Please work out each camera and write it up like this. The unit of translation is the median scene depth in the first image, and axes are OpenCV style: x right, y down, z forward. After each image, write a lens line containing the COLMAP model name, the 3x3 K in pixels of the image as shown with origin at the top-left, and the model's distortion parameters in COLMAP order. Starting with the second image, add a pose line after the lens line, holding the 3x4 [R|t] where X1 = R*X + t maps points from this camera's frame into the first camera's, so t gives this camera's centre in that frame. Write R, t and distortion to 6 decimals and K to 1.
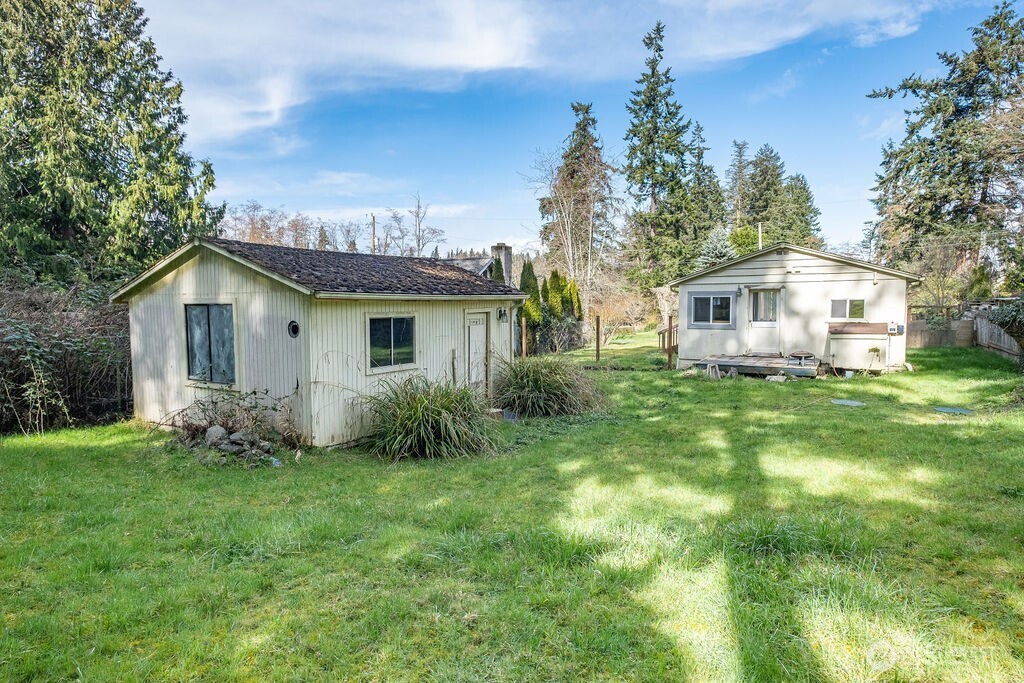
lens RADIAL K [[612.7, 0, 513.8], [0, 612.7, 340.2], [0, 0, 1]] dist [0.034226, -0.003440]
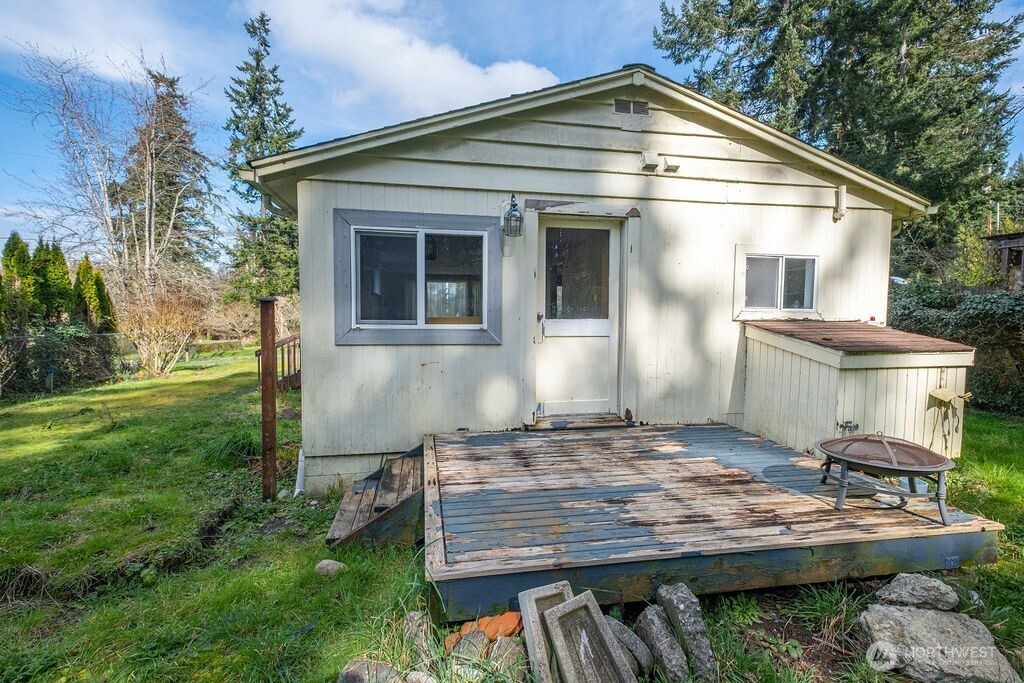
lens RADIAL K [[473.8, 0, 514.9], [0, 473.8, 337.6], [0, 0, 1]] dist [0.016464, -0.001004]
pose [[0.768647, -0.014633, 0.639505, 0.072529], [0.030424, 0.999443, -0.013699, -0.005880], [-0.638949, 0.029986, 0.768665, 0.273280]]
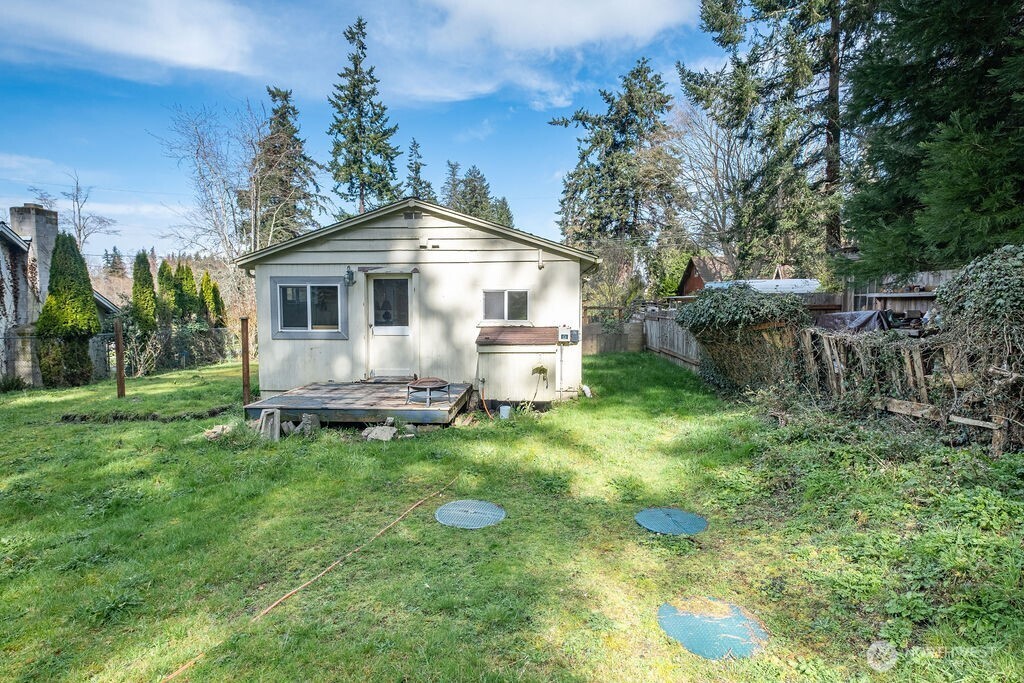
lens RADIAL K [[551.0, 0, 512.1], [0, 551.0, 338.0], [0, 0, 1]] dist [0.025066, -0.001364]
pose [[0.907350, -0.018954, 0.419948, 0.093211], [0.022913, 0.999728, -0.004385, -0.004297], [-0.419751, 0.013601, 0.907537, 0.145692]]
